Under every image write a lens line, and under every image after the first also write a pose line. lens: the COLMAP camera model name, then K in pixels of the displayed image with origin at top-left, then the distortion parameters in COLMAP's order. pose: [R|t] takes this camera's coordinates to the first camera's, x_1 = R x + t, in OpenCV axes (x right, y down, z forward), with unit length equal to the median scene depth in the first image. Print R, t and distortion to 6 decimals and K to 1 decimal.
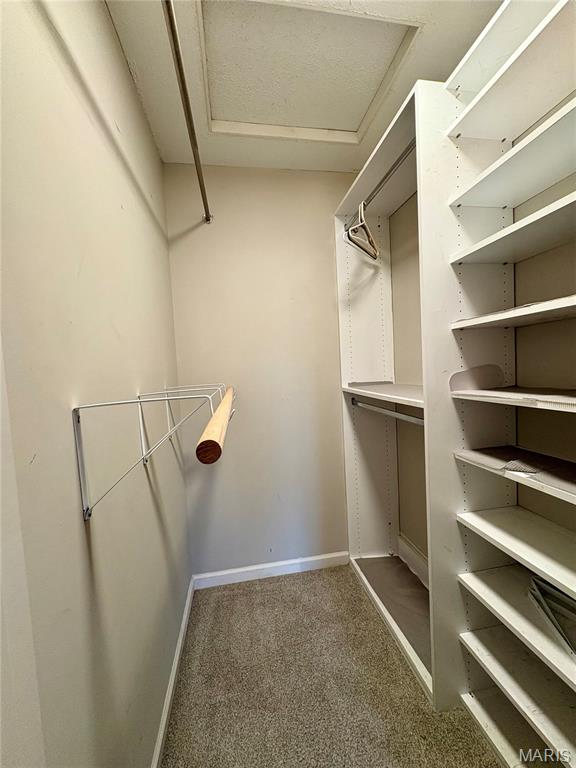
lens RADIAL K [[304.4, 0, 288.0], [0, 304.4, 384.0], [0, 0, 1]] dist [-0.001802, -0.000089]
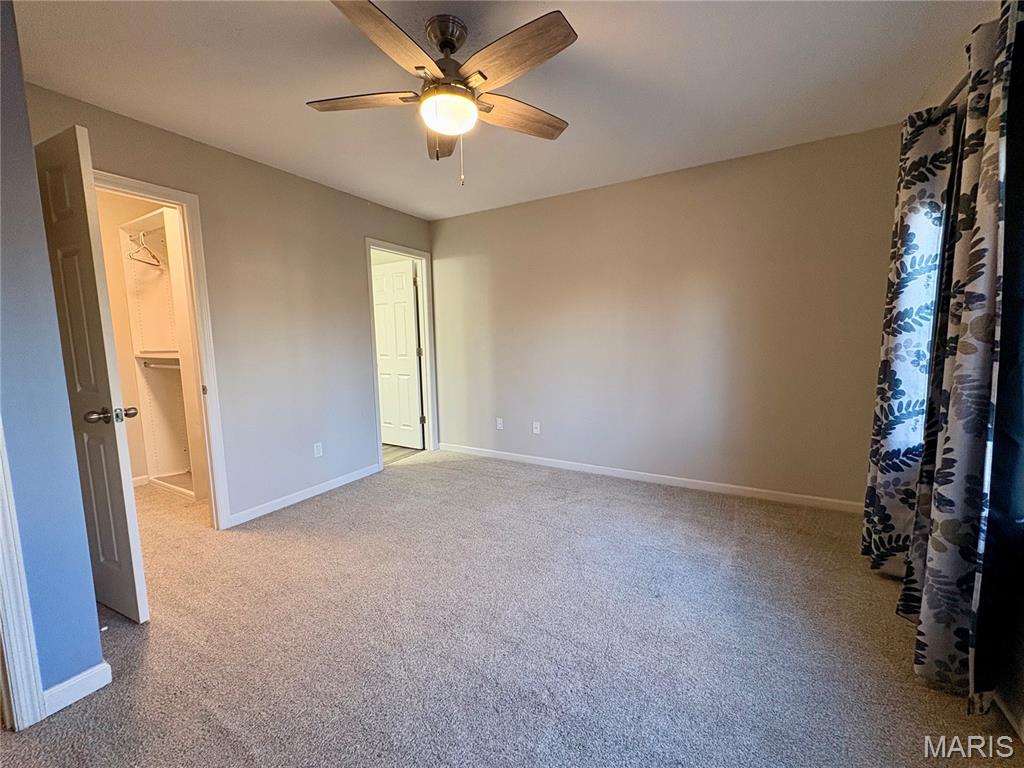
lens RADIAL K [[405.9, 0, 512.0], [0, 405.9, 384.0], [0, 0, 1]] dist [-0.001802, -0.000089]
pose [[0.649631, -0.043609, 0.758998, -0.111702], [0.015132, 0.998897, 0.044441, 0.093610], [-0.760099, -0.017384, 0.649575, -1.532114]]
